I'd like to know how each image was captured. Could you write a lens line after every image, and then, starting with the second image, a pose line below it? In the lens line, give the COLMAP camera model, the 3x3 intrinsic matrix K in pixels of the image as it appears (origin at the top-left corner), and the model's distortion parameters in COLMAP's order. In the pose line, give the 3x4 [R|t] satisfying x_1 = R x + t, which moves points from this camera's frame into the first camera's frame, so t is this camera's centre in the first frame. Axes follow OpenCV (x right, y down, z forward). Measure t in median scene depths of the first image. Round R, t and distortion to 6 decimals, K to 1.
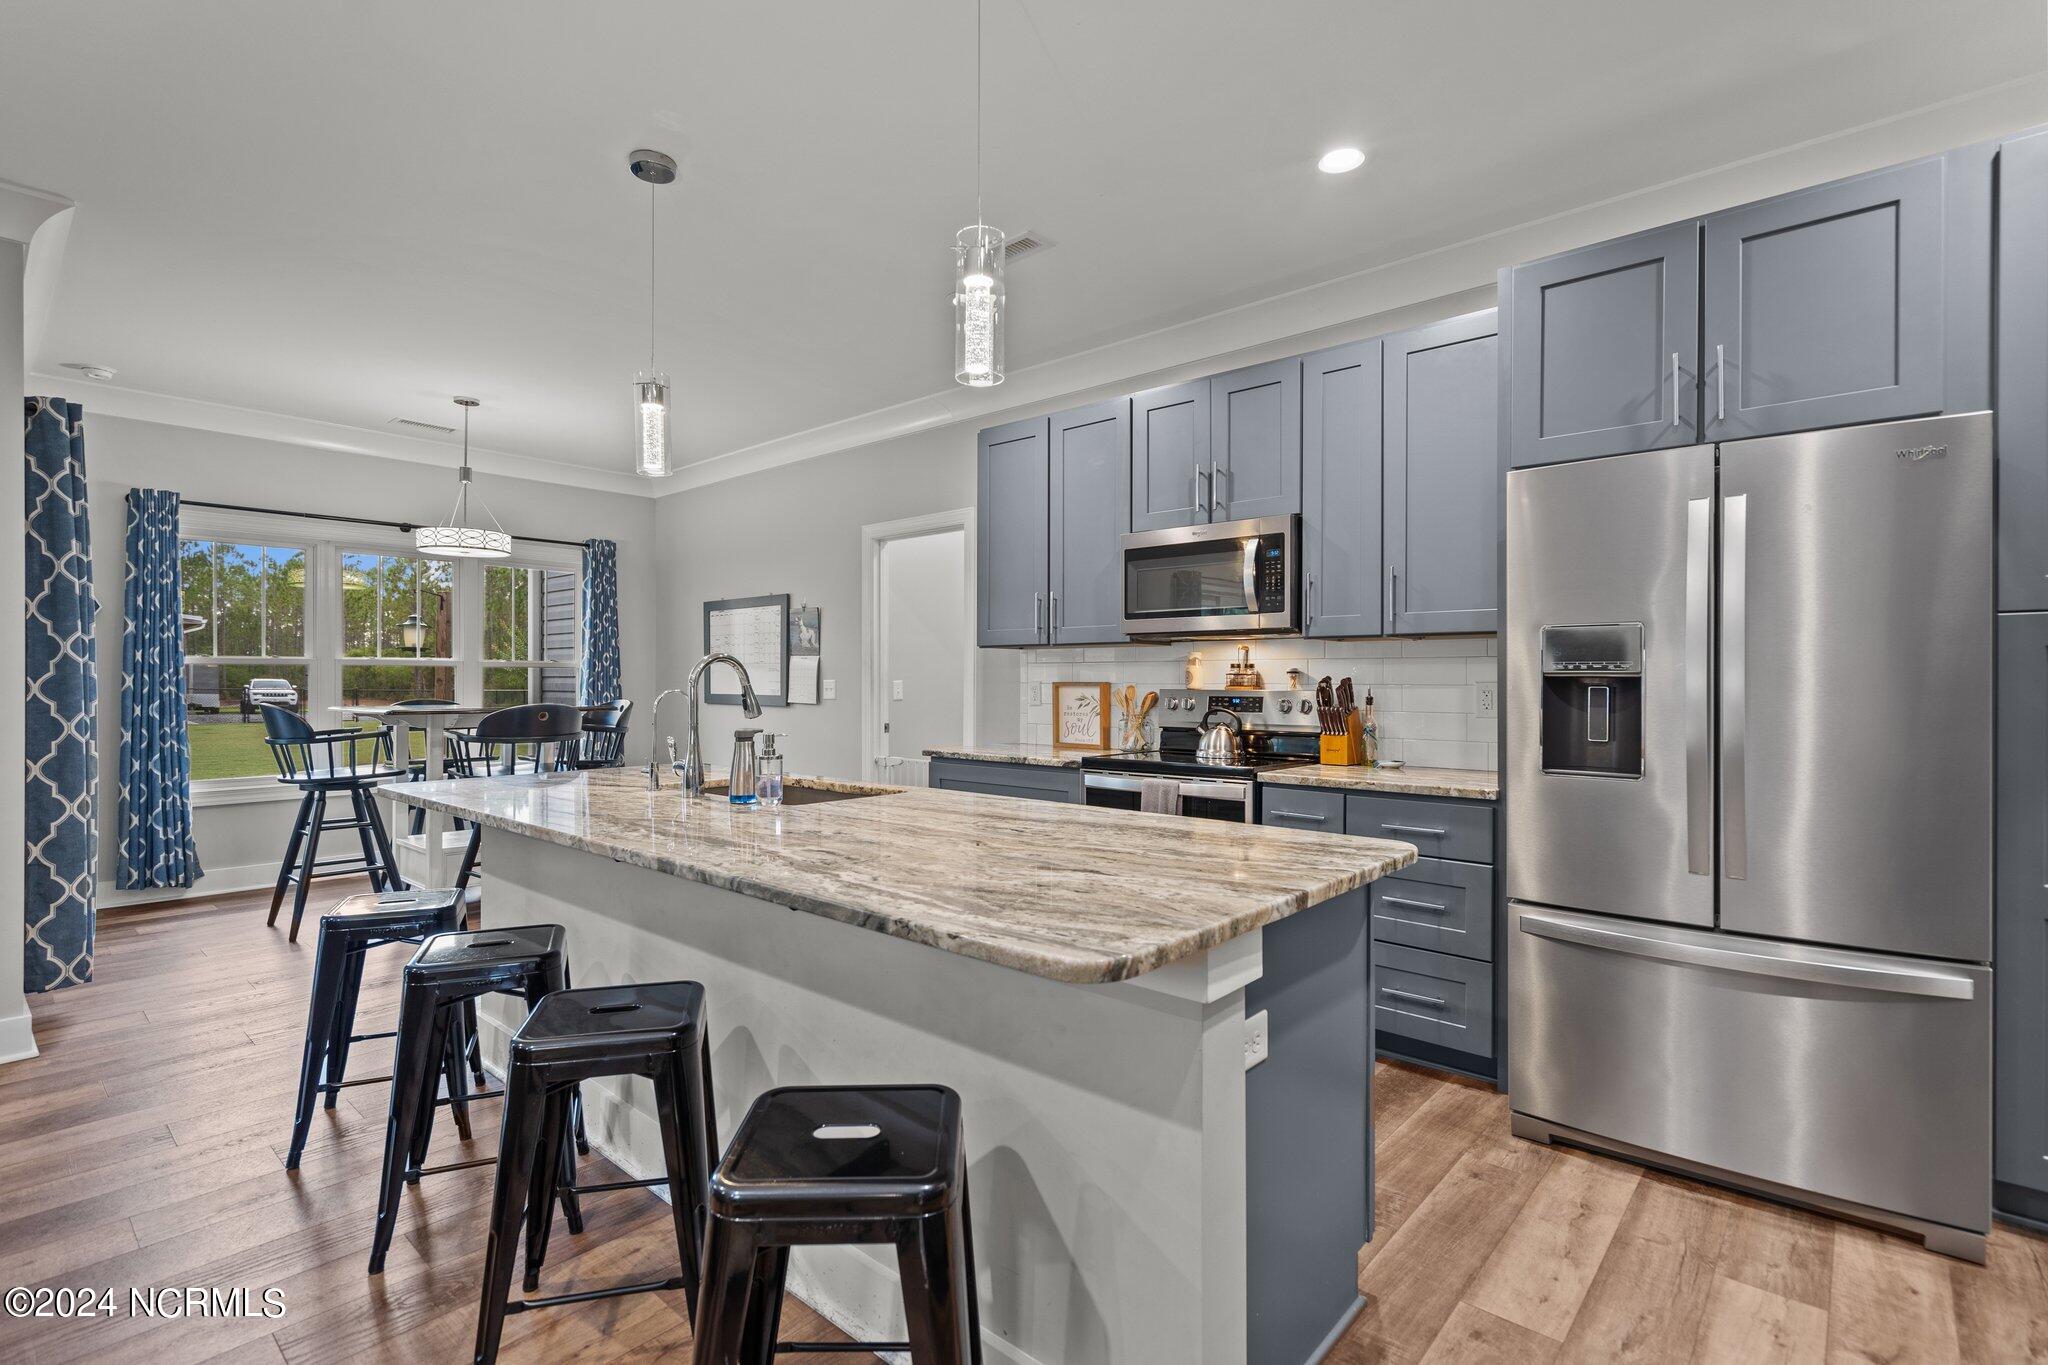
lens RADIAL K [[952.1, 0, 1021.4], [0, 952.1, 681.6], [0, 0, 1]] dist [-0.000624, -0.000160]
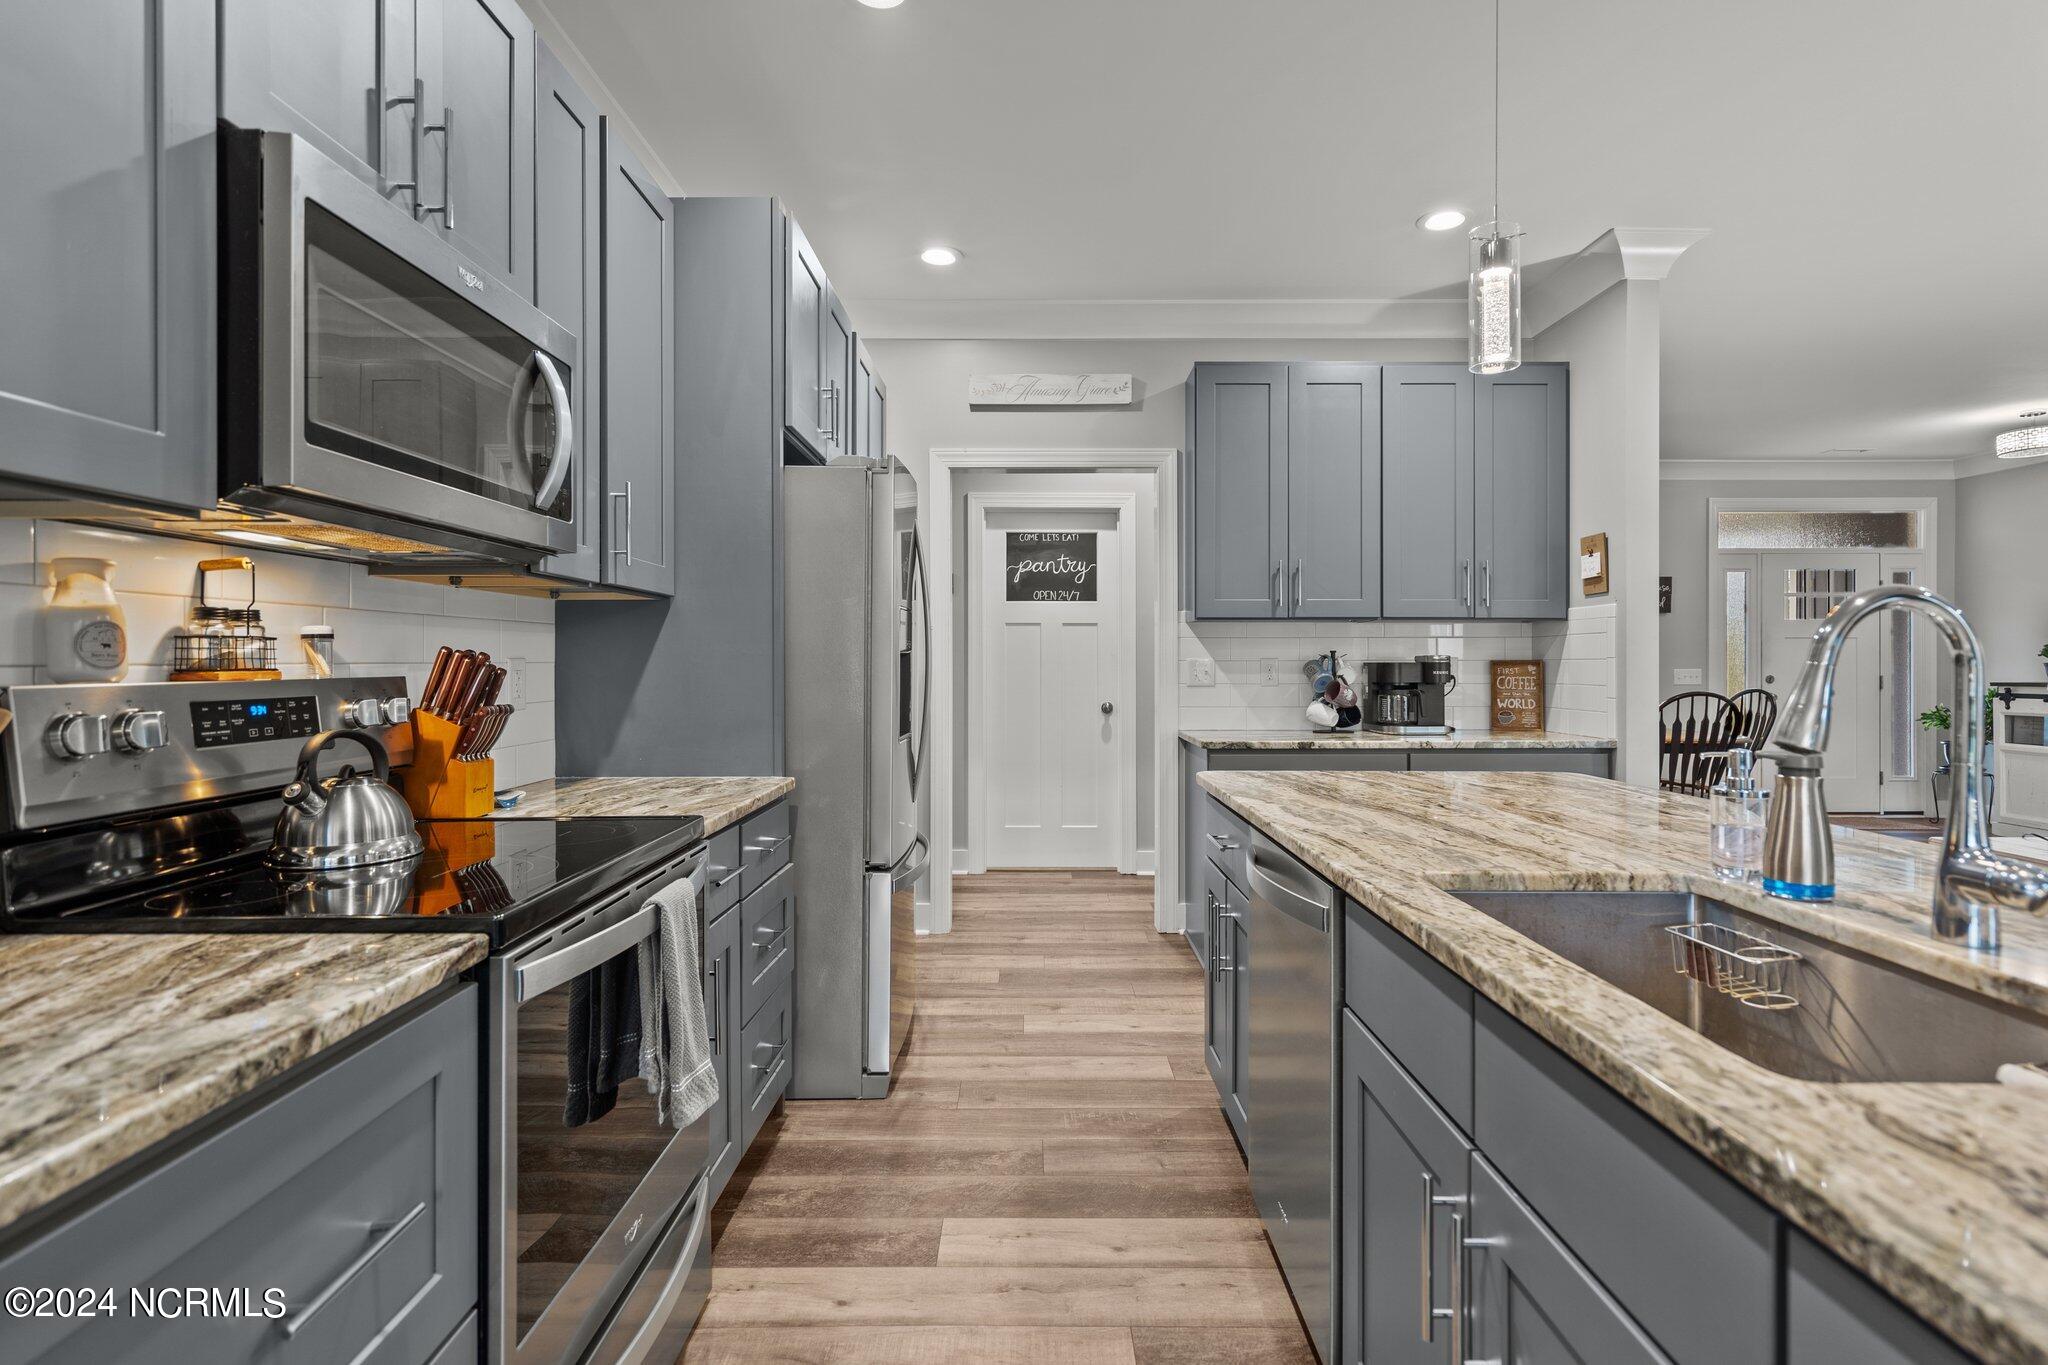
lens RADIAL K [[1033.0, 0, 1030.4], [0, 1033.0, 657.5], [0, 0, 1]] dist [-0.002709, -0.000599]
pose [[-0.668676, -0.001310, 0.743553, -0.269552], [-0.000882, 0.999999, 0.000968, -0.000572], [-0.743554, -0.000009, -0.668676, 1.054988]]
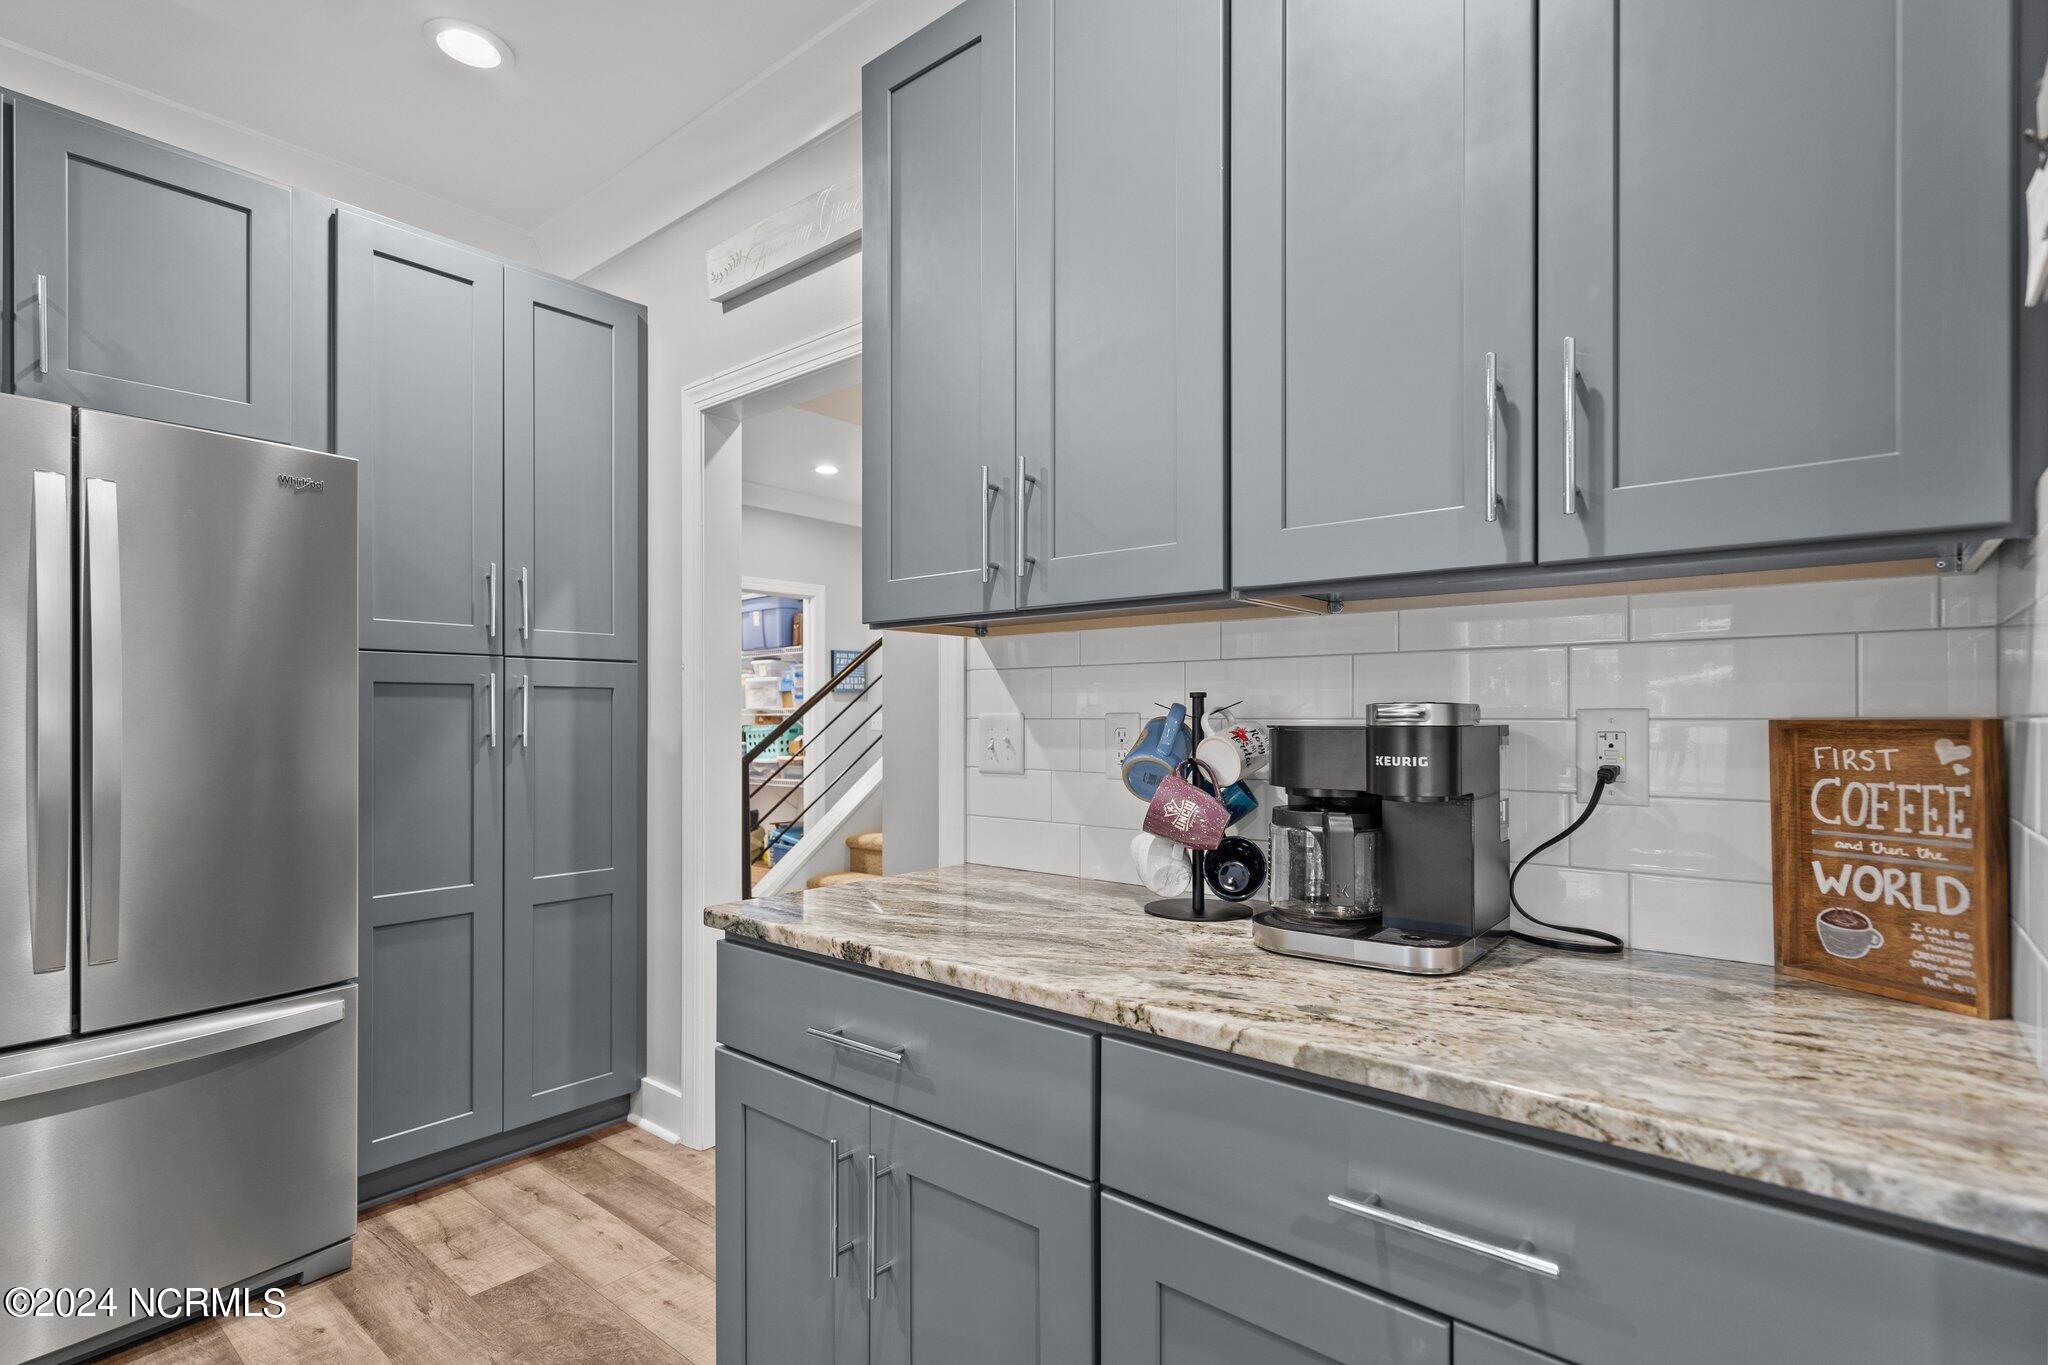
lens RADIAL K [[997.5, 0, 1022.6], [0, 997.5, 708.4], [0, 0, 1]] dist [0.001606, 0.000604]
pose [[-0.029200, 0.000977, 0.999573, -0.058486], [0.003596, 0.999993, -0.000872, -0.000733], [-0.999567, 0.003569, -0.029203, 0.143996]]
